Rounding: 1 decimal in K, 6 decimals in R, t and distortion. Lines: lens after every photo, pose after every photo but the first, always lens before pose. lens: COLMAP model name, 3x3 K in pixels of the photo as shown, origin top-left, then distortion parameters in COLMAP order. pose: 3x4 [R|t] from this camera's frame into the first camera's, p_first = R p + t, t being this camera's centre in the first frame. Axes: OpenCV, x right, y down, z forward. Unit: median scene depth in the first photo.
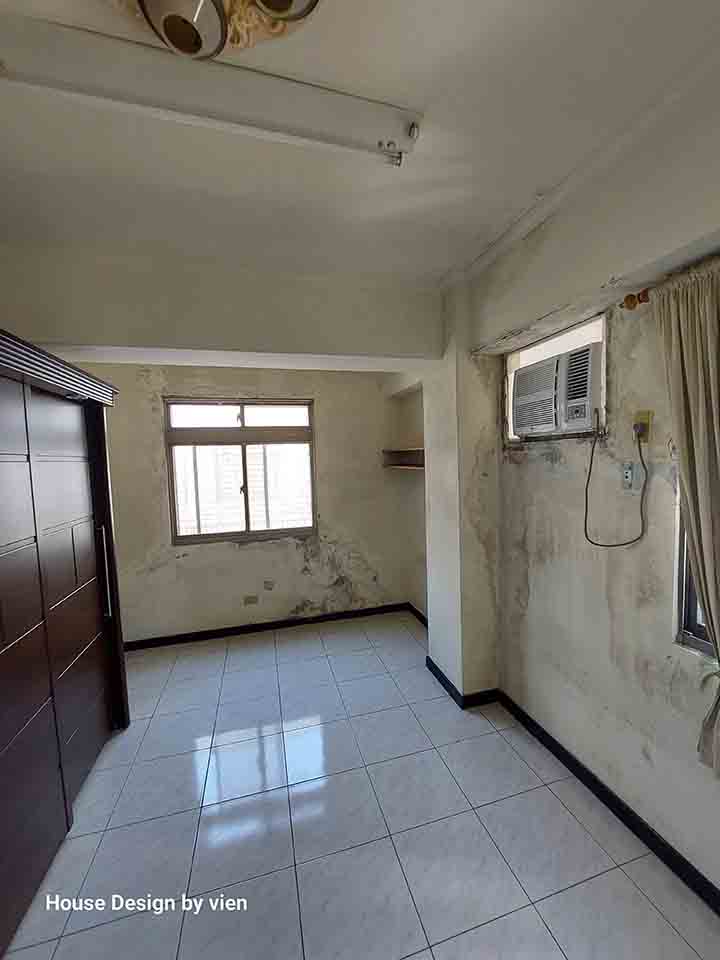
lens RADIAL K [[384.6, 0, 372.2], [0, 384.6, 479.3], [0, 0, 1]] dist [-0.010253, -0.000075]
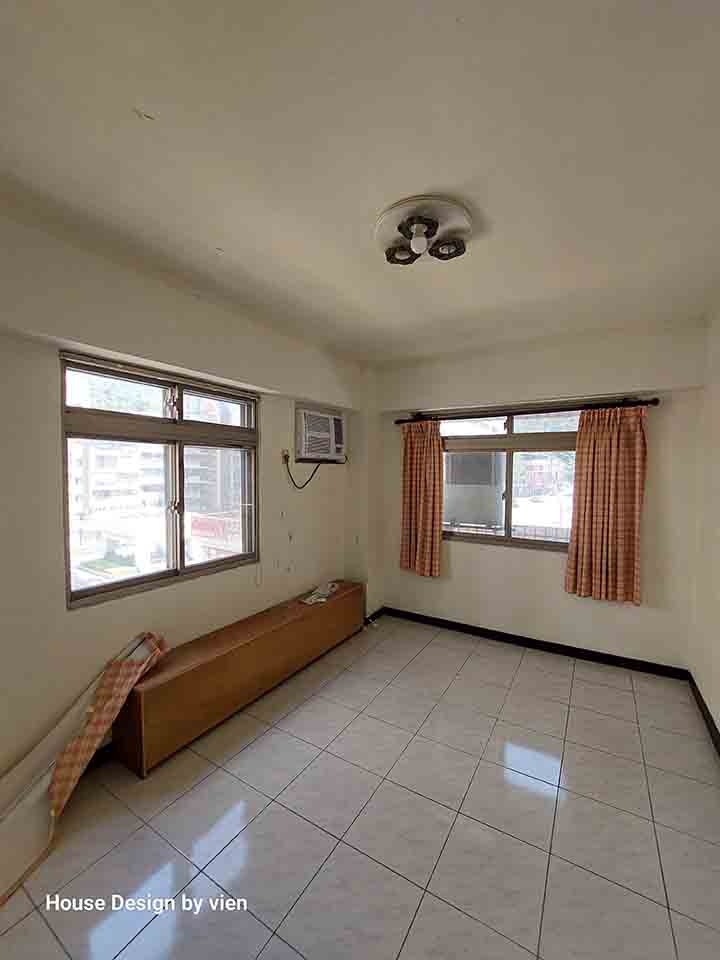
lens RADIAL K [[390.5, 0, 360.0], [0, 390.5, 480.0], [0, 0, 1]] dist [-0.000080, -0.000104]
pose [[0.744333, 0.014847, 0.667644, -0.562357], [0.009693, 0.999407, -0.033031, 0.000934], [-0.667738, 0.031057, 0.743748, 0.252338]]
